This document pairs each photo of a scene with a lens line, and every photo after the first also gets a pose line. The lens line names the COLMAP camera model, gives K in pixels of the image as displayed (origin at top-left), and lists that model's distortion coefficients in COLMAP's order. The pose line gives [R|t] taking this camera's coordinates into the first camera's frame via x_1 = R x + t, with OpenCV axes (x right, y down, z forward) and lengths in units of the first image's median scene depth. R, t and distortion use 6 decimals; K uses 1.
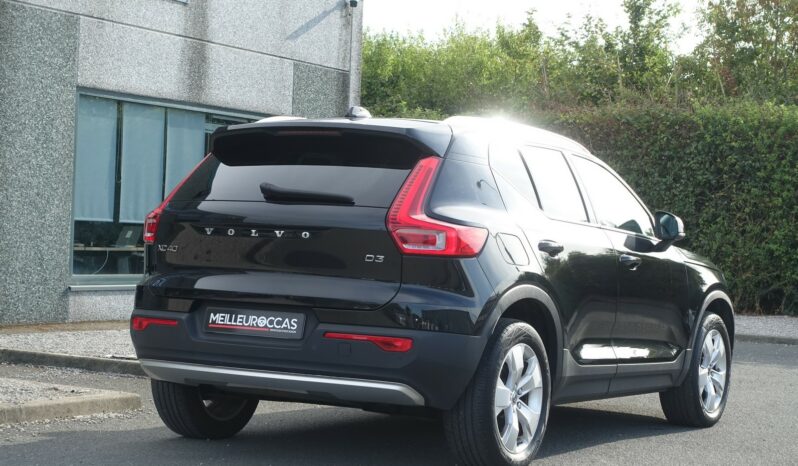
lens RADIAL K [[1719.5, 0, 399.0], [0, 1719.5, 233.0], [0, 0, 1]] dist [-0.037986, -0.064336]
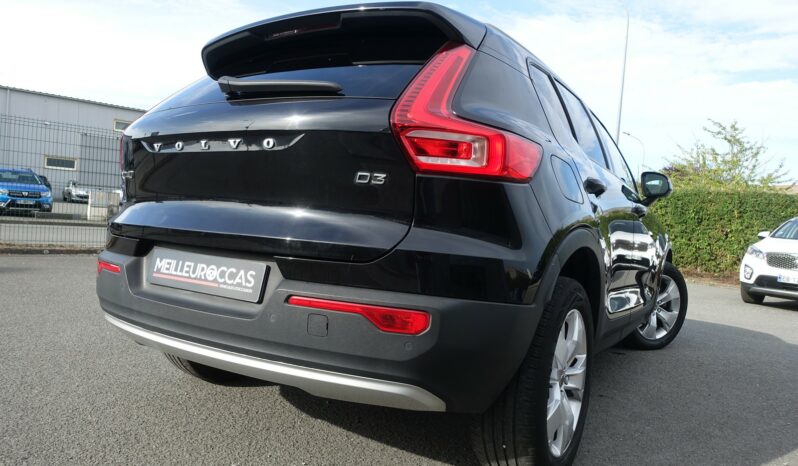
lens RADIAL K [[555.2, 0, 399.0], [0, 555.2, 233.0], [0, 0, 1]] dist [-0.004162, -0.003244]
pose [[0.998905, 0.019657, -0.042449, 0.004744], [-0.018707, 0.999568, 0.022662, 0.029060], [0.042876, -0.021843, 0.998842, 0.779896]]
